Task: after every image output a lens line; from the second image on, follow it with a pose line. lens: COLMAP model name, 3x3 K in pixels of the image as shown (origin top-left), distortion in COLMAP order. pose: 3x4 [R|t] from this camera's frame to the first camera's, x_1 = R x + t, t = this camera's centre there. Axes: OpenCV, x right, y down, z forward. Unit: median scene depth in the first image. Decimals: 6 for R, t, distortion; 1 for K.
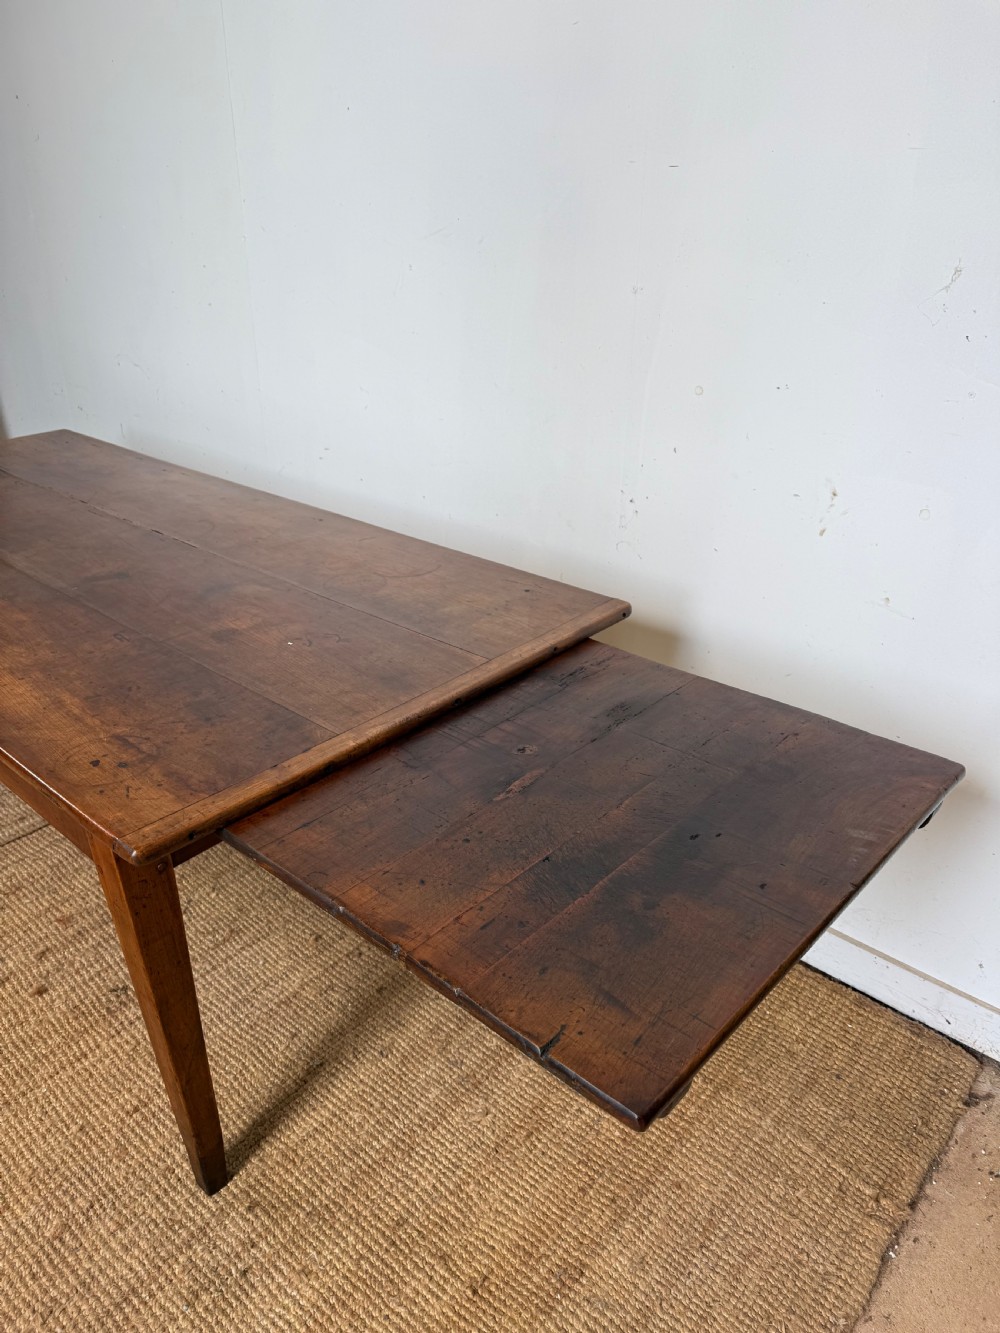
lens RADIAL K [[965.2, 0, 509.9], [0, 965.2, 666.8], [0, 0, 1]] dist [0.021788, -0.028718]
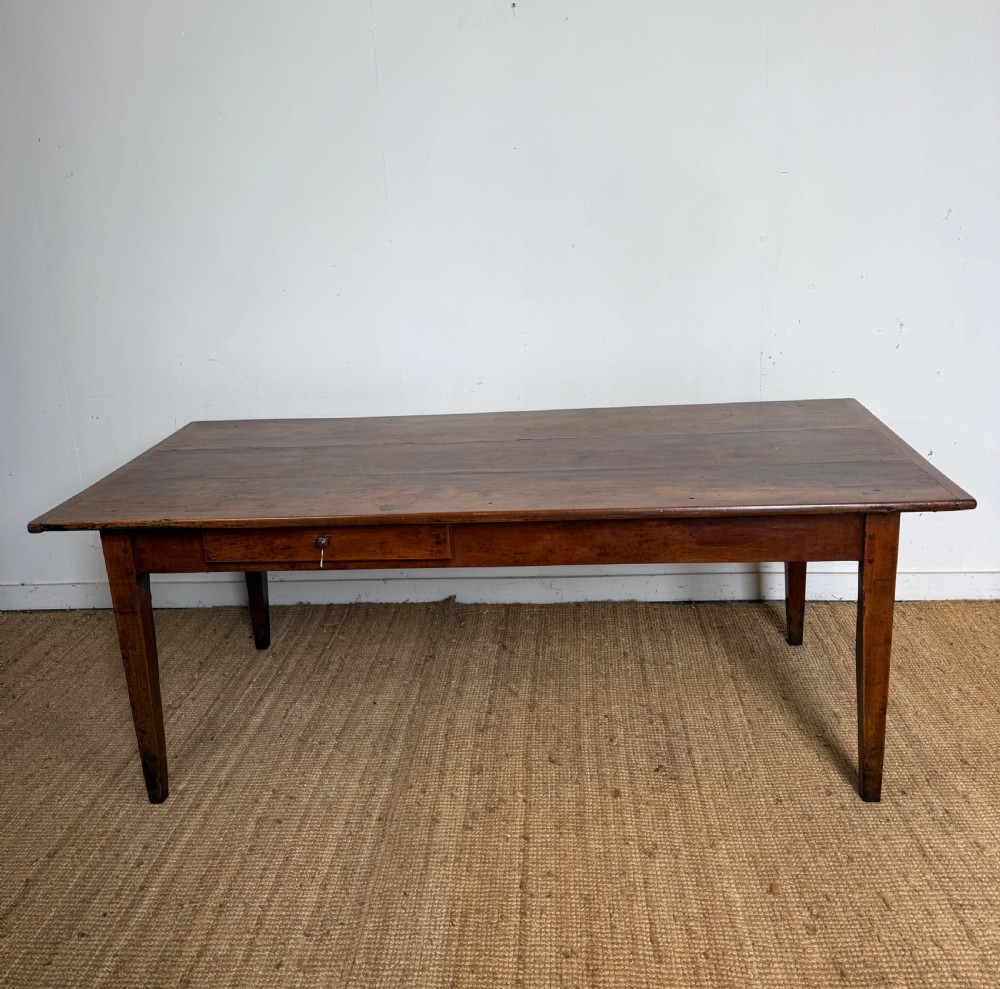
lens RADIAL K [[962.4, 0, 503.7], [0, 962.4, 390.9], [0, 0, 1]] dist [0.004963, 0.000000]
pose [[0.798097, -0.174811, 0.576612, -1.511887], [0.314425, 0.937184, -0.151075, -0.010437], [-0.513982, 0.301874, 0.802929, -0.094930]]
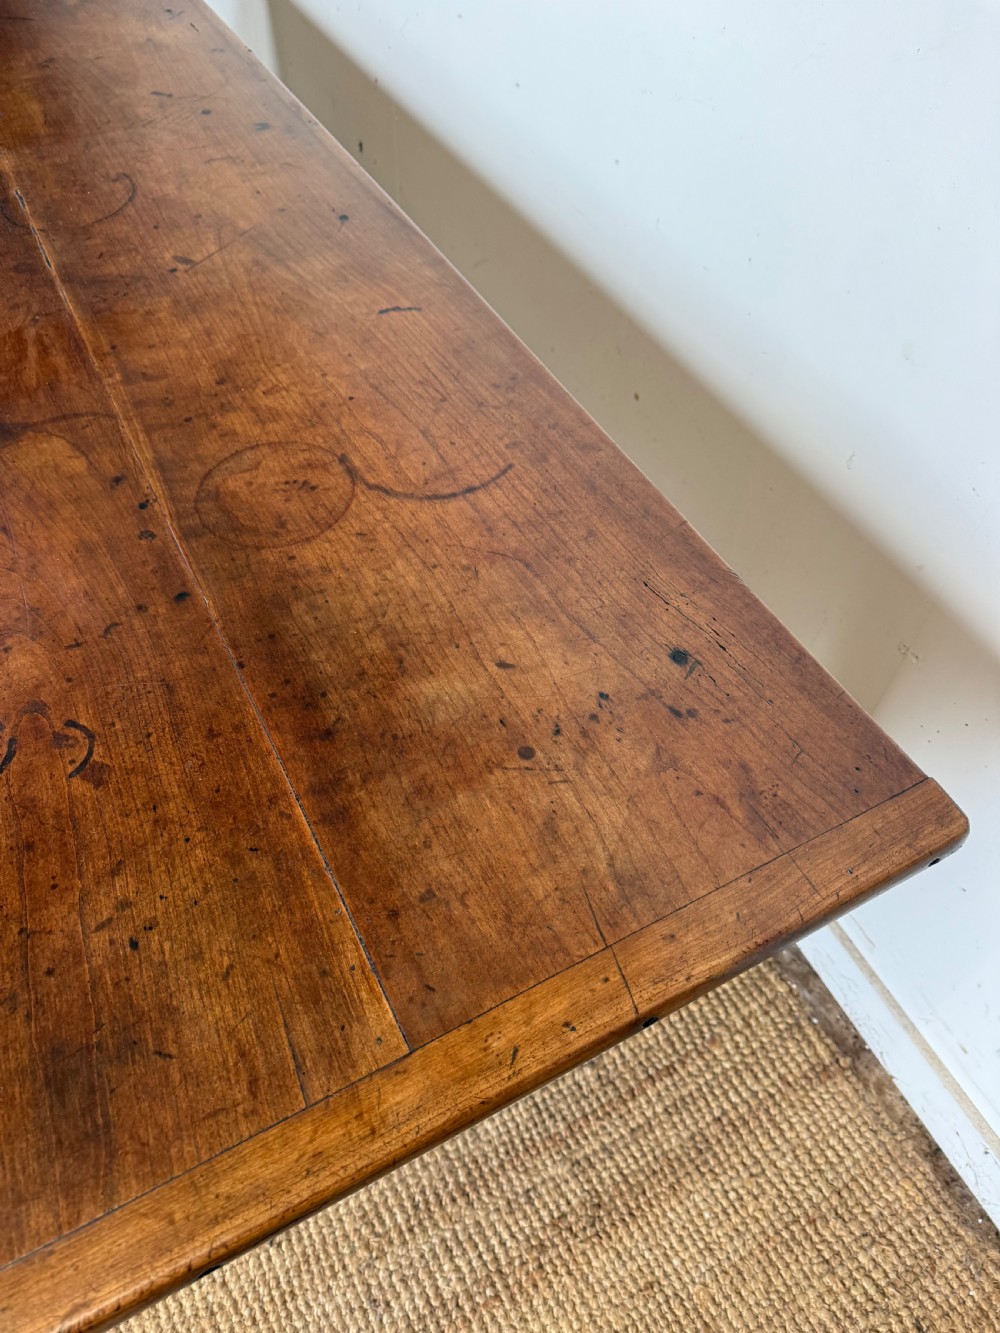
lens RADIAL K [[965.2, 0, 513.4], [0, 965.2, 678.6], [0, 0, 1]] dist [0.021788, -0.028718]
pose [[0.937724, 0.283772, -0.200366, 0.038921], [-0.167112, 0.874169, 0.455963, -0.252917], [0.304543, -0.394084, 0.867151, 0.751187]]
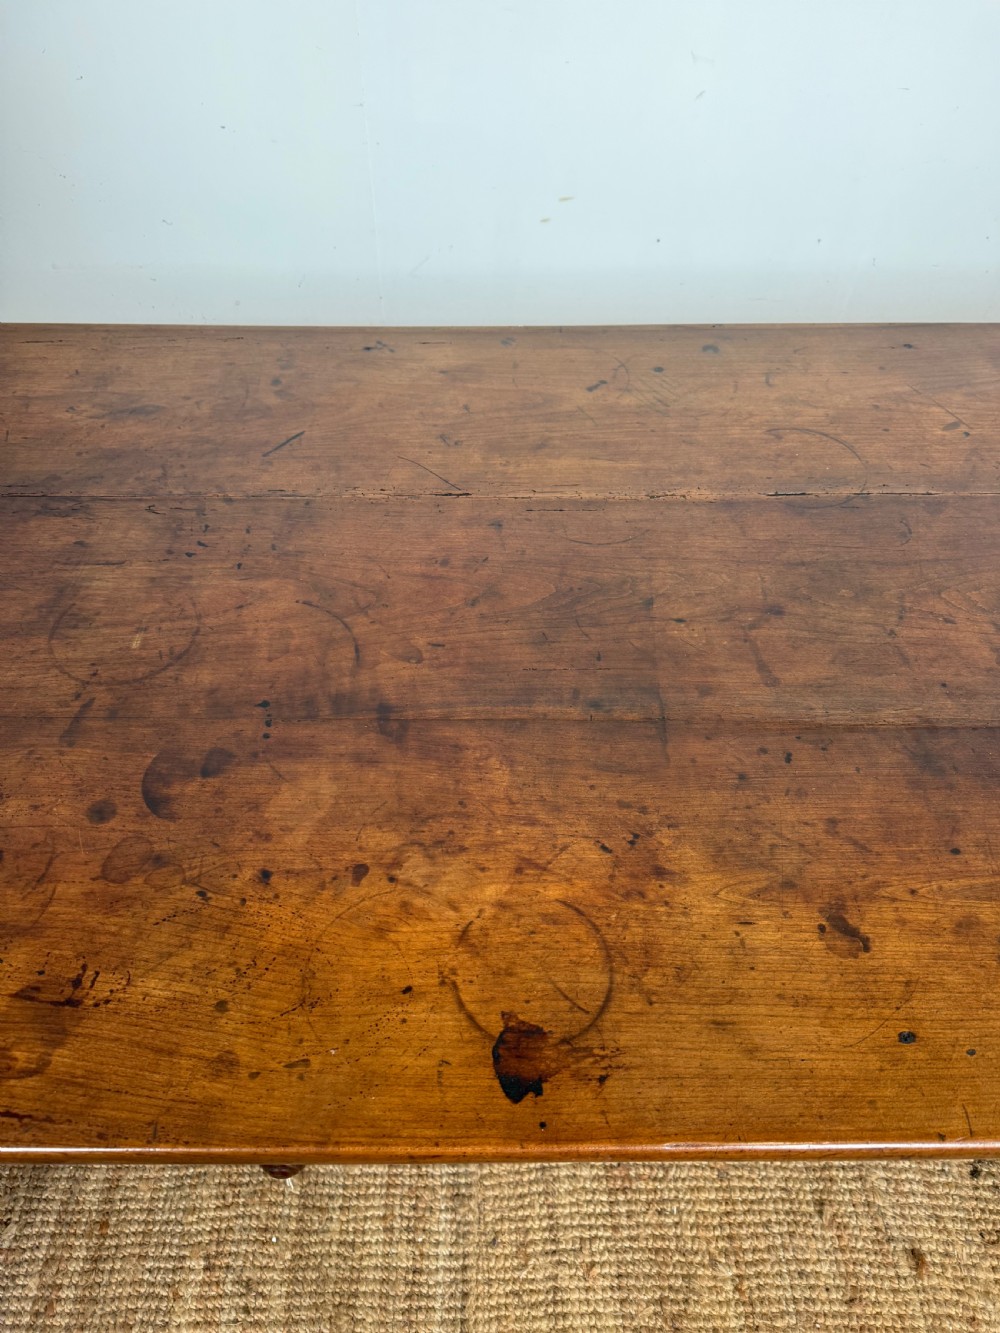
lens RADIAL K [[965.2, 0, 499.3], [0, 965.2, 674.2], [0, 0, 1]] dist [0.021788, -0.028718]
pose [[0.740112, -0.495693, 0.454448, -0.961092], [0.289979, 0.844962, 0.449391, -0.420336], [-0.606751, -0.200819, 0.769107, 0.939329]]
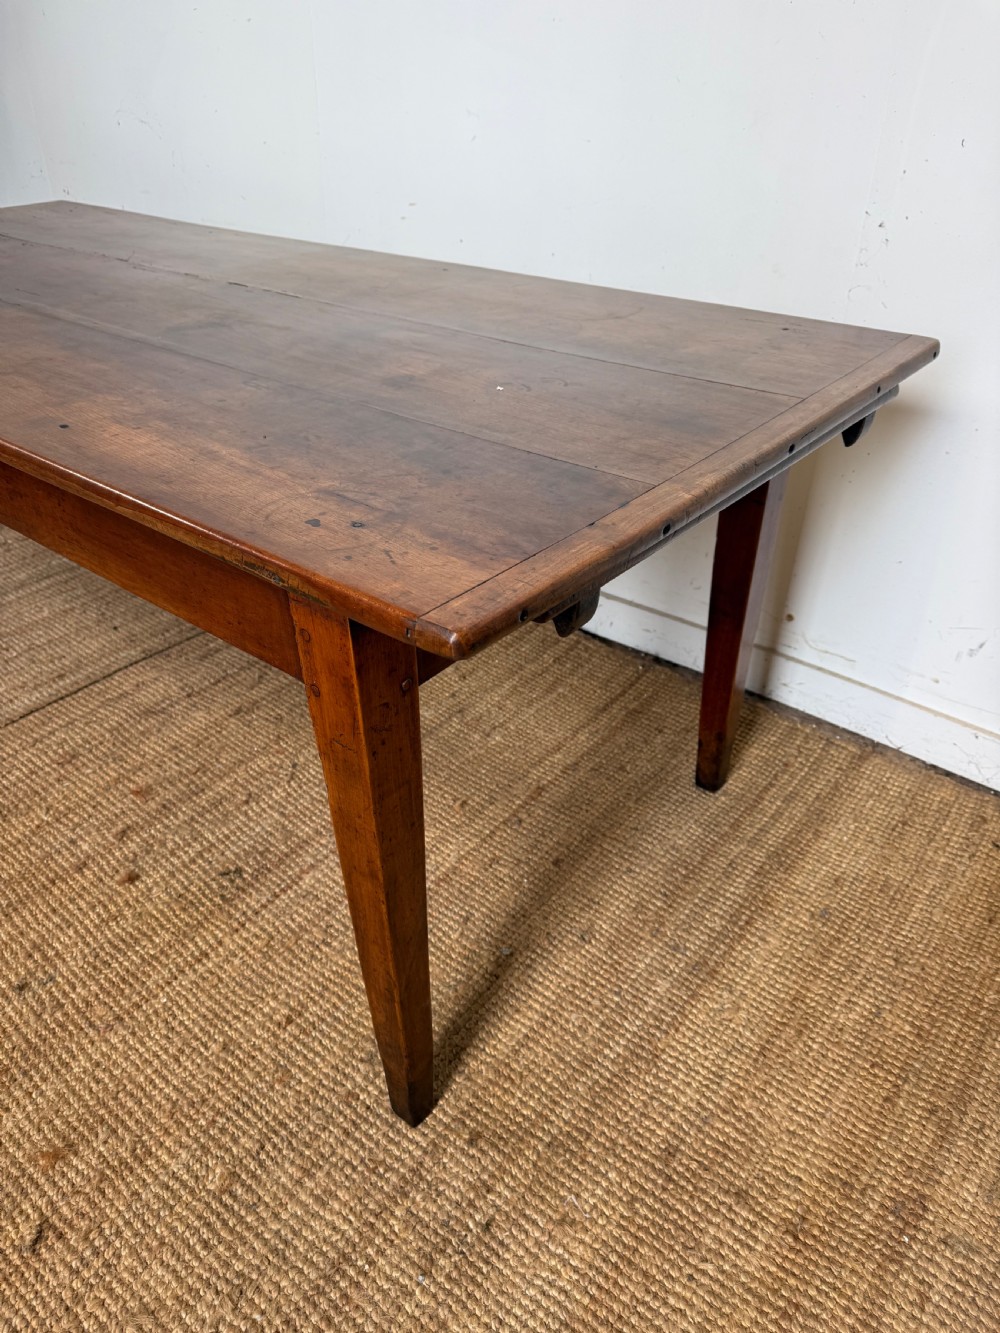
lens RADIAL K [[965.2, 0, 496.7], [0, 965.2, 671.1], [0, 0, 1]] dist [0.021788, -0.028718]
pose [[0.999014, -0.022621, 0.038214, -0.263565], [0.017877, 0.992589, 0.120200, 0.096291], [-0.040649, -0.119398, 0.992014, 0.278131]]
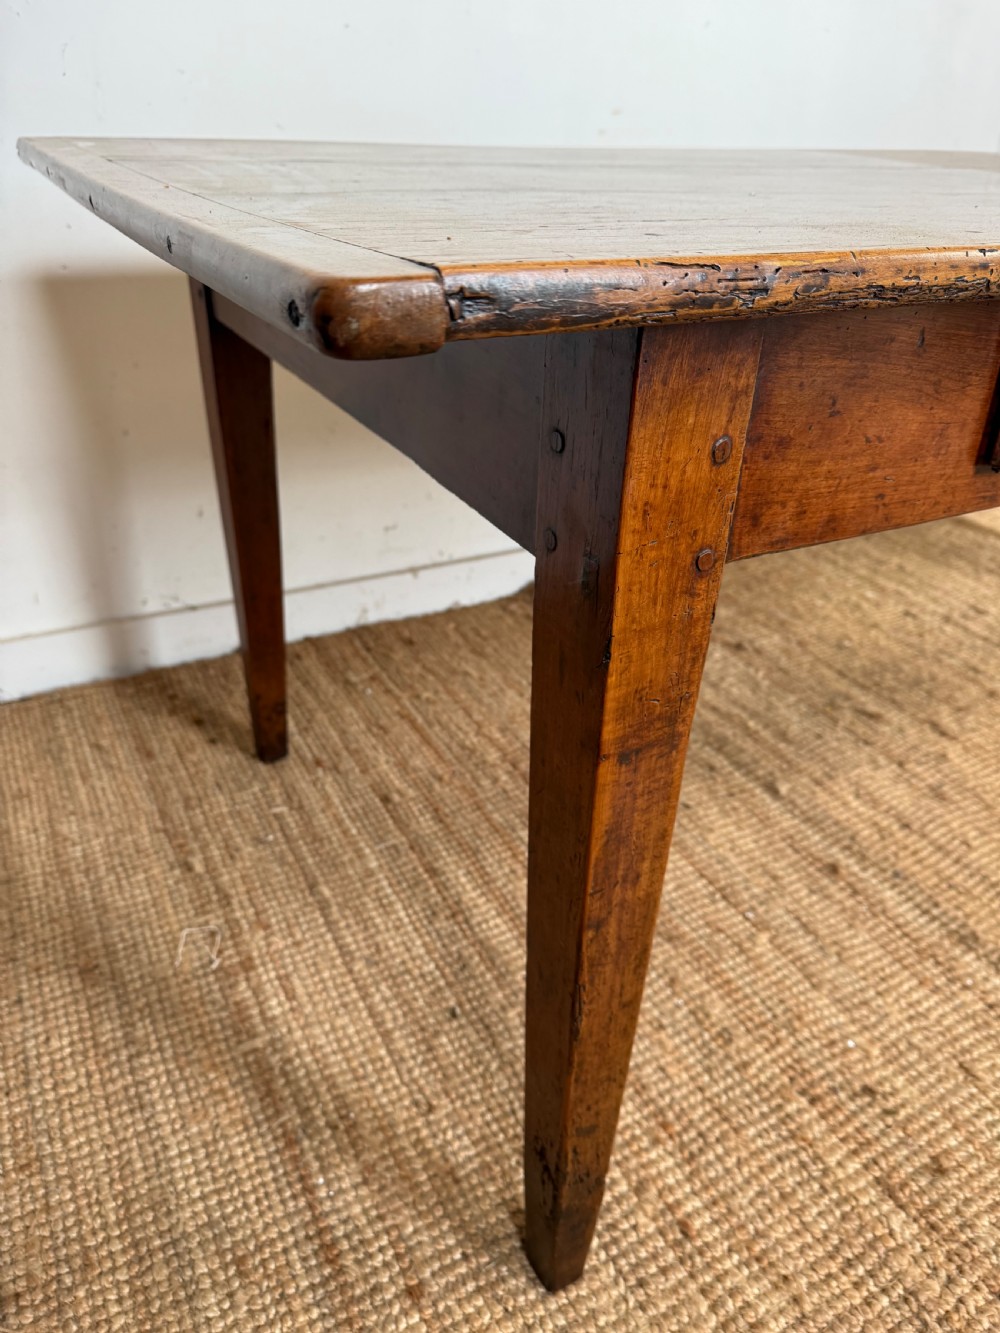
lens RADIAL K [[965.2, 0, 531.2], [0, 965.2, 679.4], [0, 0, 1]] dist [0.021788, -0.028718]
pose [[0.325409, -0.470772, 0.820050, -1.446661], [0.380222, 0.859195, 0.342366, -0.248448], [-0.865760, 0.200392, 0.458588, 1.395341]]
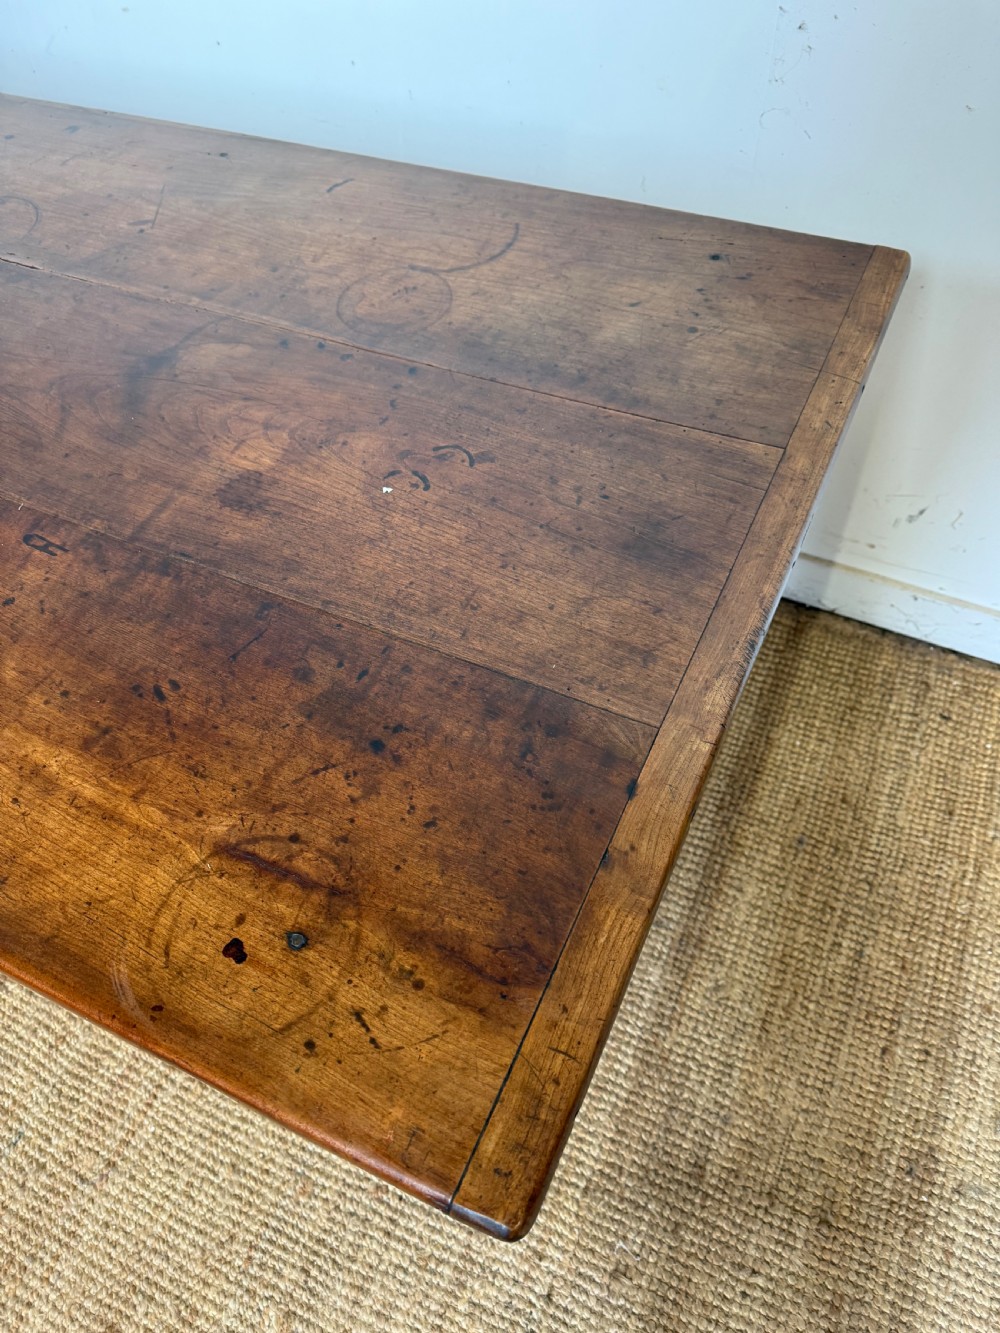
lens RADIAL K [[965.2, 0, 502.5], [0, 965.2, 677.6], [0, 0, 1]] dist [0.021788, -0.028718]
pose [[0.958286, -0.253658, 0.131701, -0.263726], [0.168282, 0.873212, 0.457365, -0.162261], [-0.231018, -0.416123, 0.879473, 0.488050]]
